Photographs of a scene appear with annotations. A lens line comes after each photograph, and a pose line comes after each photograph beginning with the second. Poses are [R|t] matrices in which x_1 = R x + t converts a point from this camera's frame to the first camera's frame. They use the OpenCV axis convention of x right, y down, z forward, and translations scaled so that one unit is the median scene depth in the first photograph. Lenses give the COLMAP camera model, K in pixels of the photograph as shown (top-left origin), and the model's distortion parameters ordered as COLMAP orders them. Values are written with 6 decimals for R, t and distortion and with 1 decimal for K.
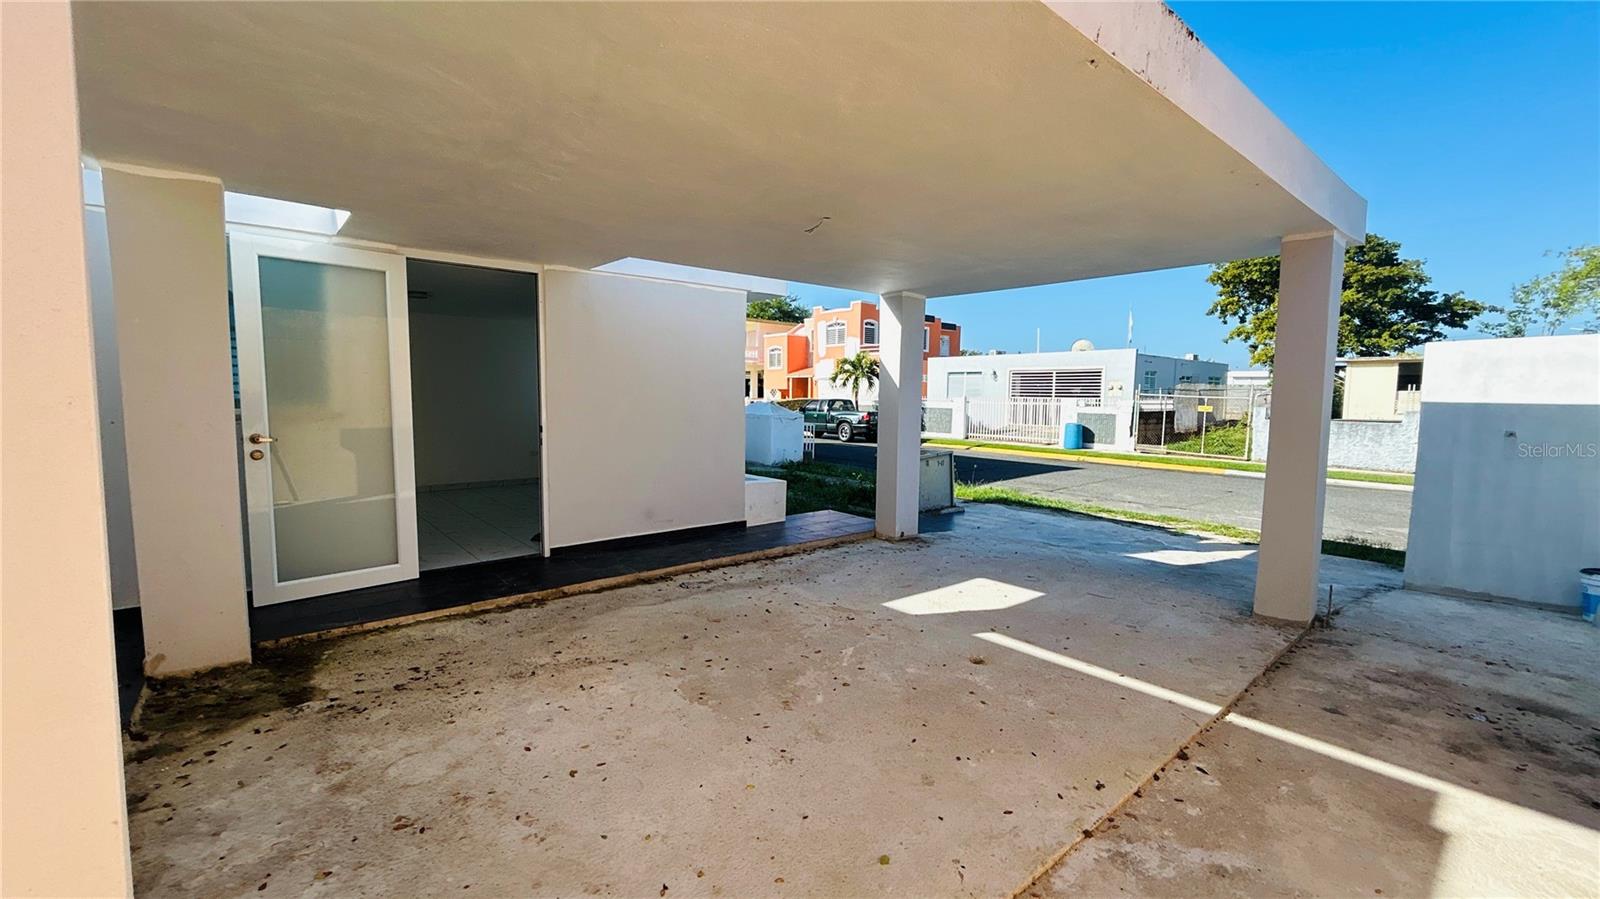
lens RADIAL K [[651.6, 0, 802.8], [0, 651.6, 454.7], [0, 0, 1]] dist [0.002062, -0.000848]
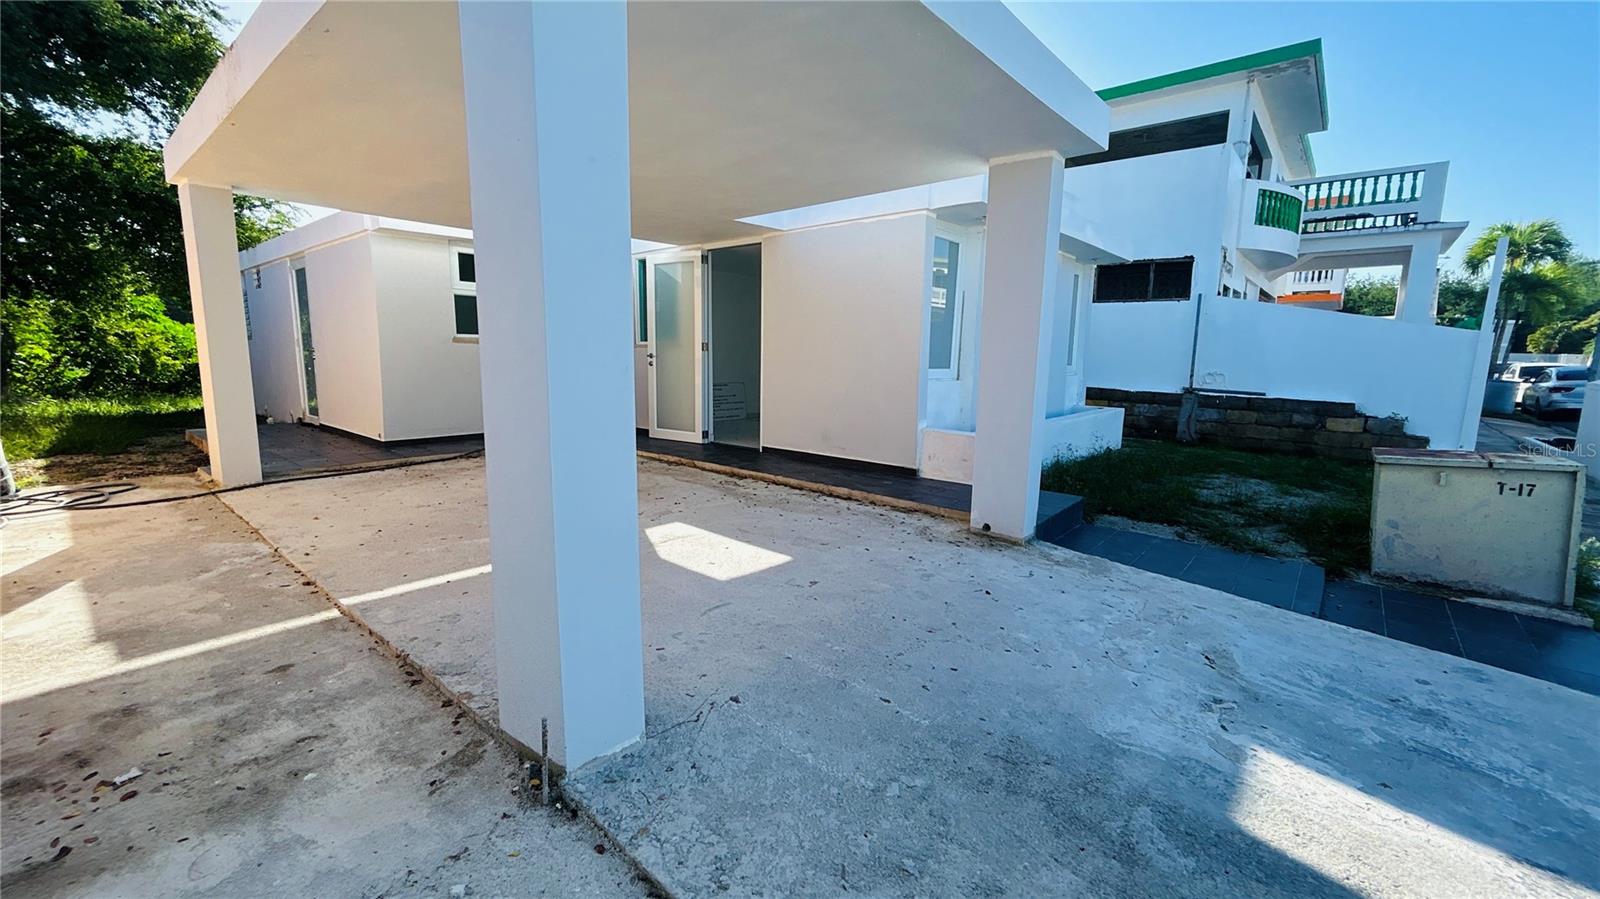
lens RADIAL K [[651.6, 0, 799.1], [0, 651.6, 448.9], [0, 0, 1]] dist [0.002062, -0.000848]
pose [[0.146695, 0.137689, -0.979552, 1.567898], [-0.105662, 0.986780, 0.122881, -0.043582], [0.983522, 0.085475, 0.159305, 1.392965]]
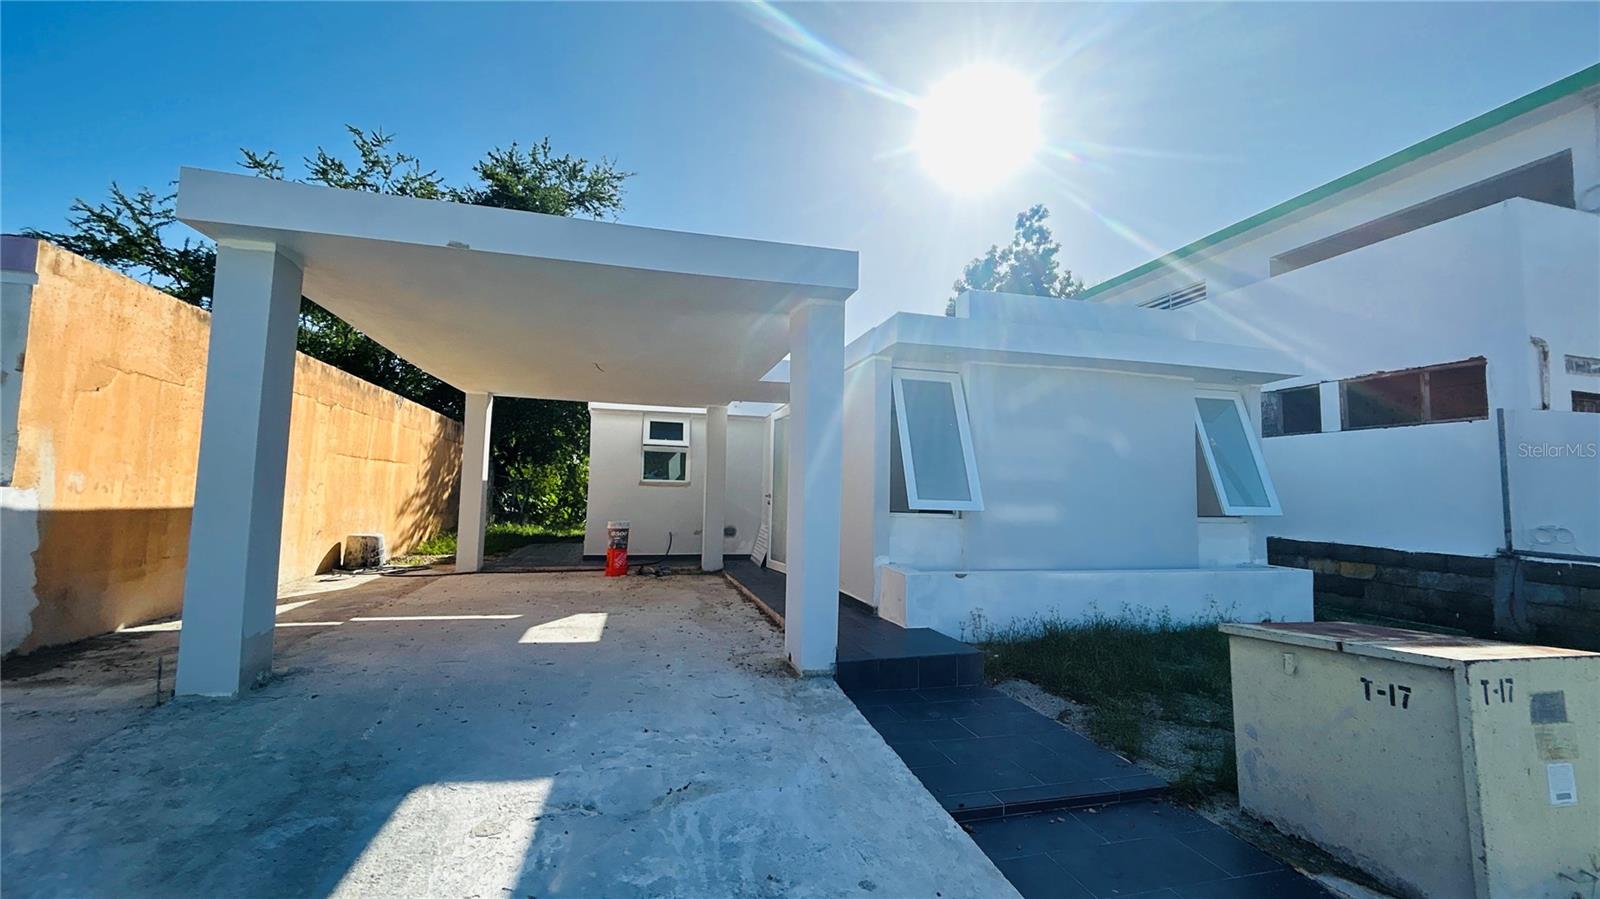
lens RADIAL K [[651.6, 0, 798.6], [0, 651.6, 441.4], [0, 0, 1]] dist [0.002062, -0.000848]
pose [[-0.442067, -0.097504, -0.891667, 1.549153], [-0.109753, 0.992485, -0.054116, -0.126380], [0.890242, 0.073940, -0.449446, 2.600178]]
